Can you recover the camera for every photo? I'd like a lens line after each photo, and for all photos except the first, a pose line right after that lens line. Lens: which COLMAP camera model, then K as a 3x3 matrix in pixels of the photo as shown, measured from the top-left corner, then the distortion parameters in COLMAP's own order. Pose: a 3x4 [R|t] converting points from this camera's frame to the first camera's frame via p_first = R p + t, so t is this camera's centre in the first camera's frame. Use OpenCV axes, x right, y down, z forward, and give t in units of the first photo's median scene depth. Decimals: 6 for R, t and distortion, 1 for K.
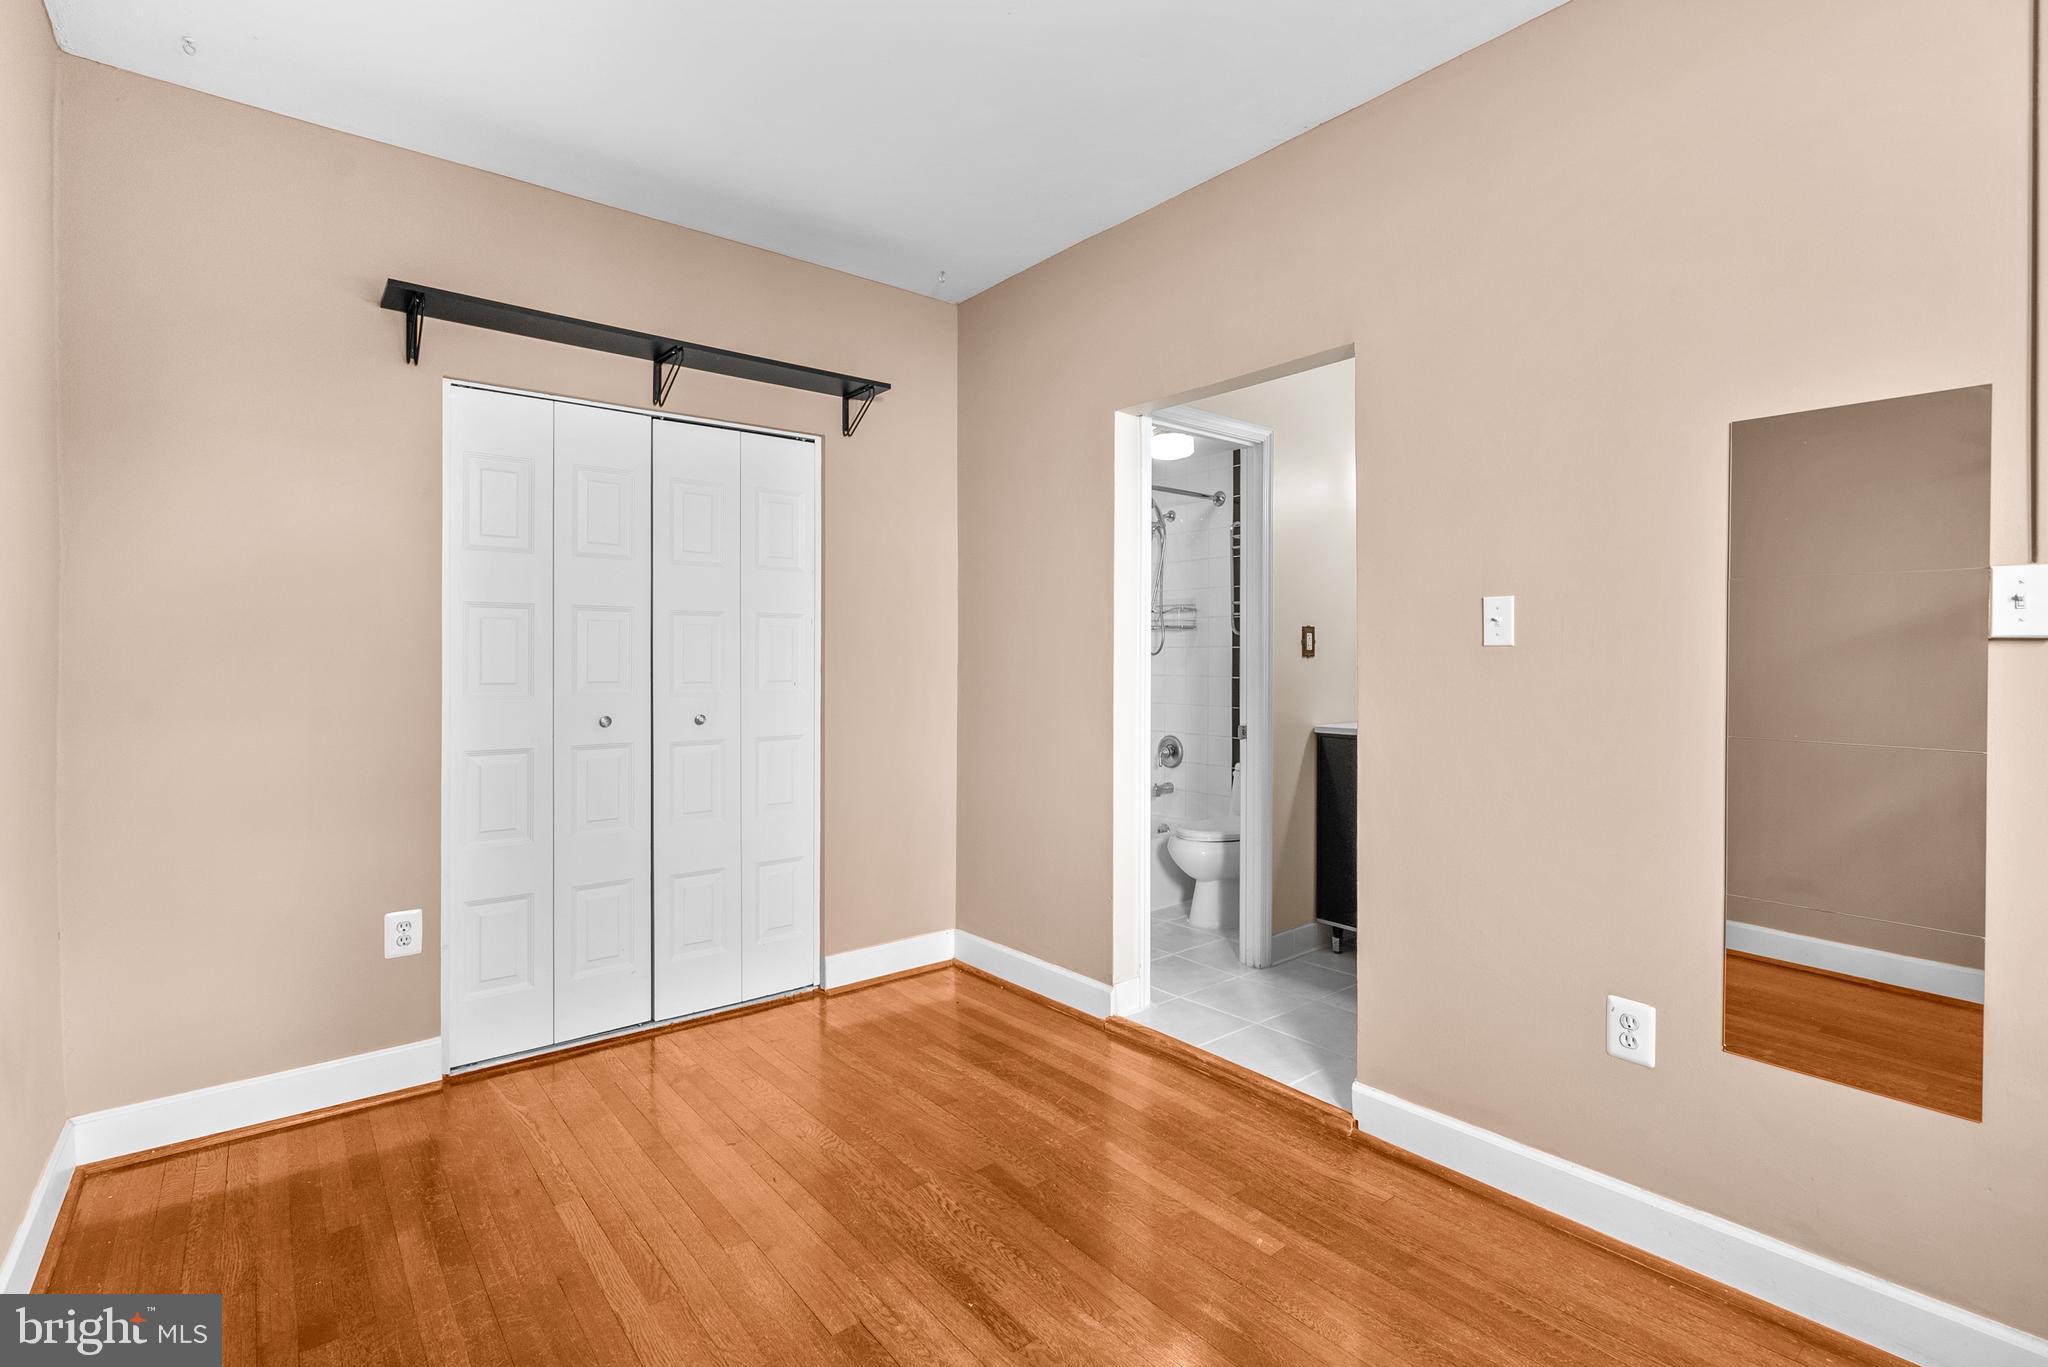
lens RADIAL K [[941.8, 0, 1020.4], [0, 941.8, 666.0], [0, 0, 1]] dist [-0.002501, 0.000090]
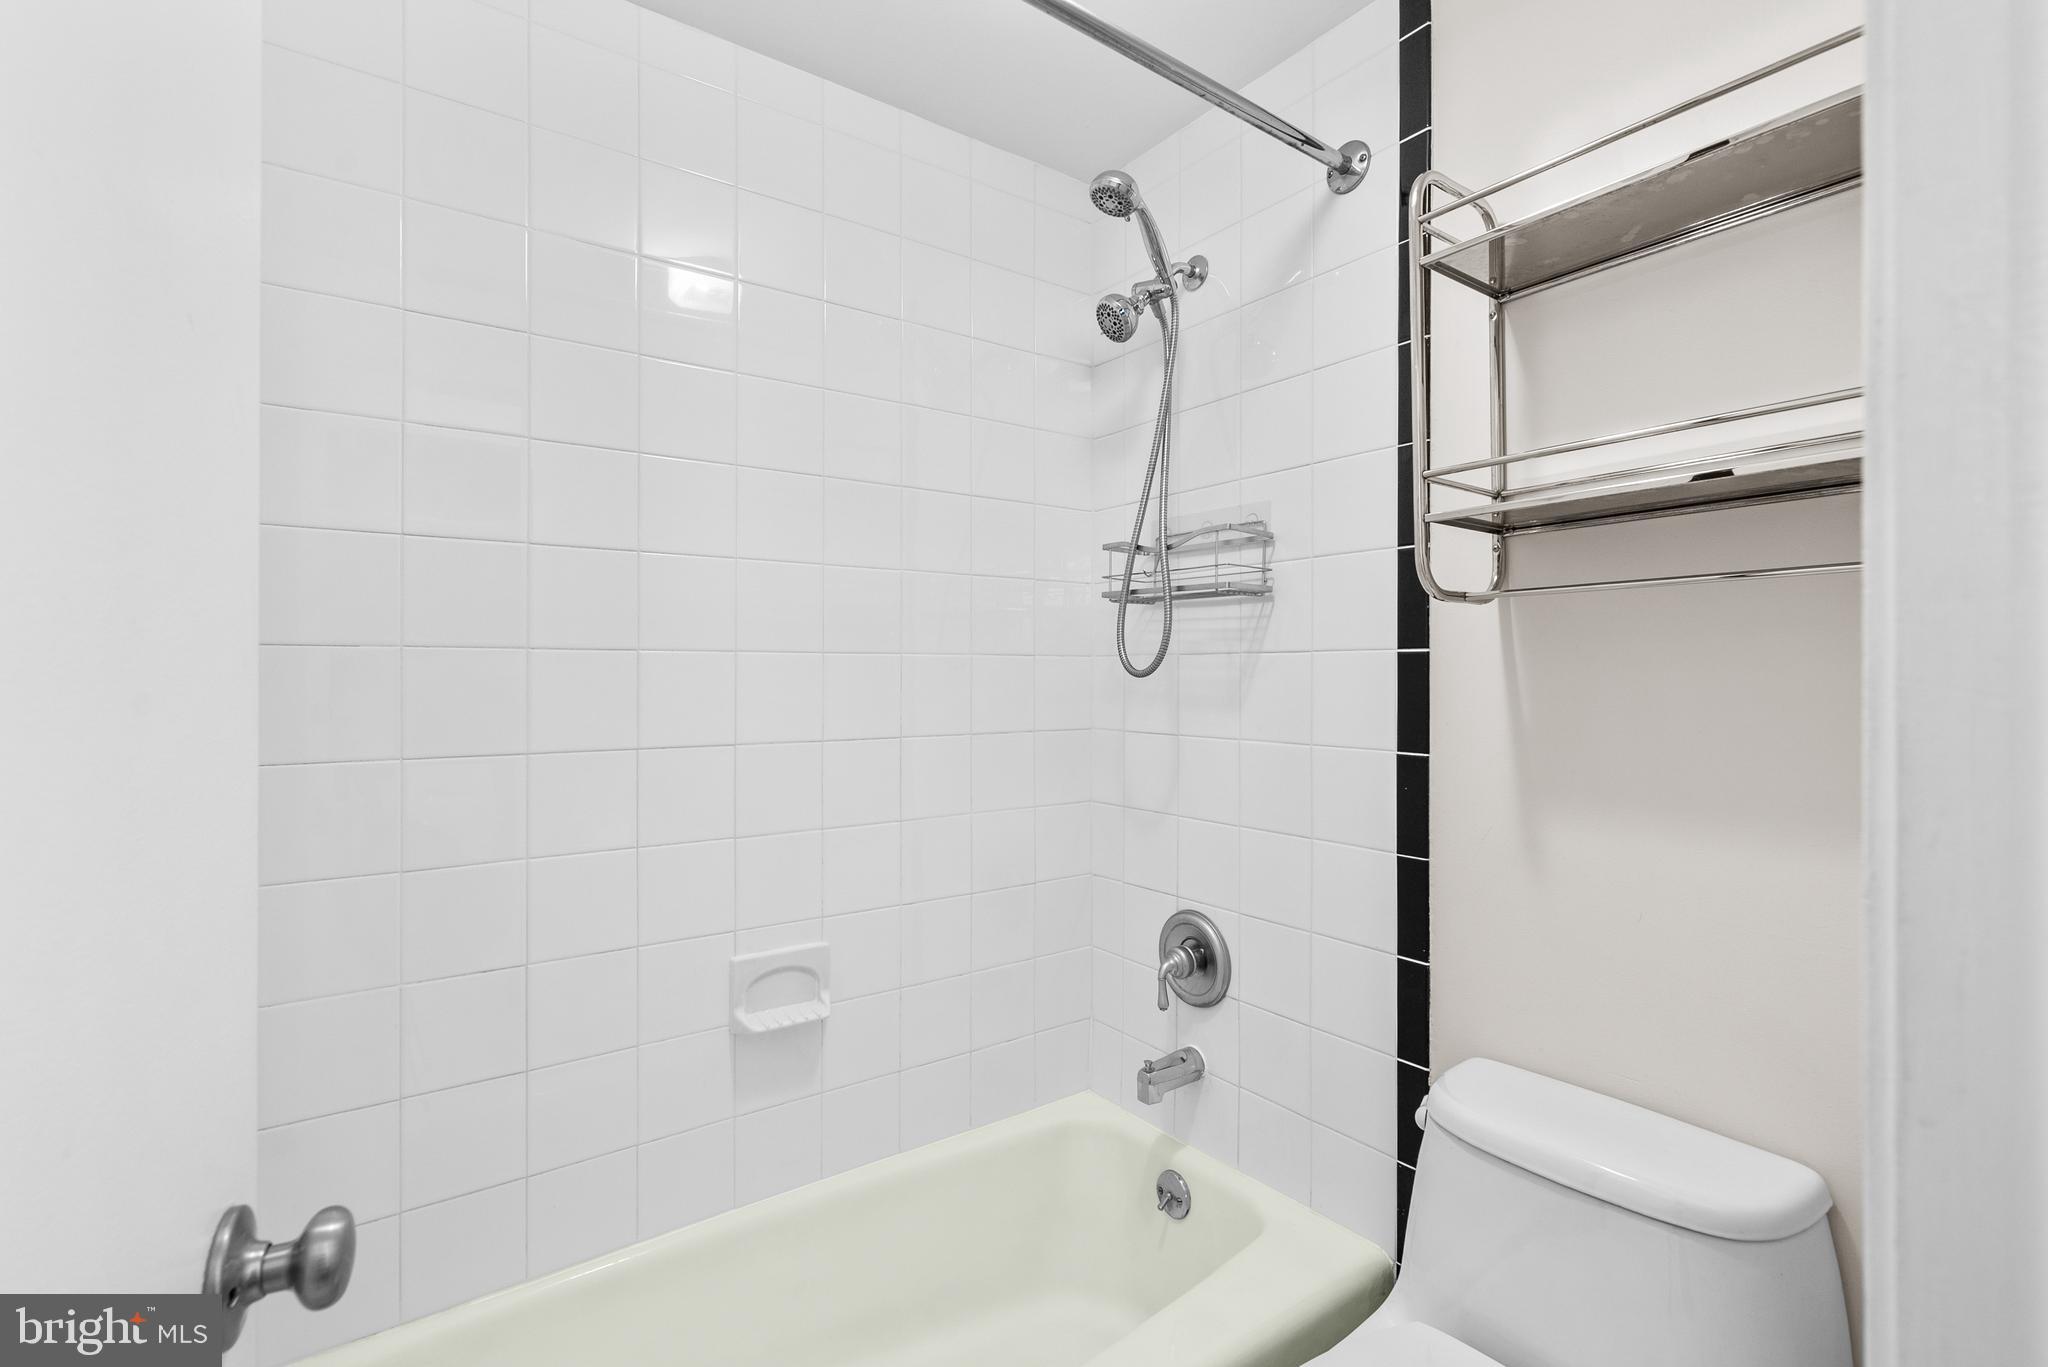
lens RADIAL K [[941.8, 0, 1033.6], [0, 941.8, 677.1], [0, 0, 1]] dist [-0.002501, 0.000090]
pose [[0.998734, 0.001835, -0.050262, 0.119091], [-0.002432, 0.999927, -0.011818, -0.007085], [0.050237, 0.011925, 0.998666, 0.659350]]
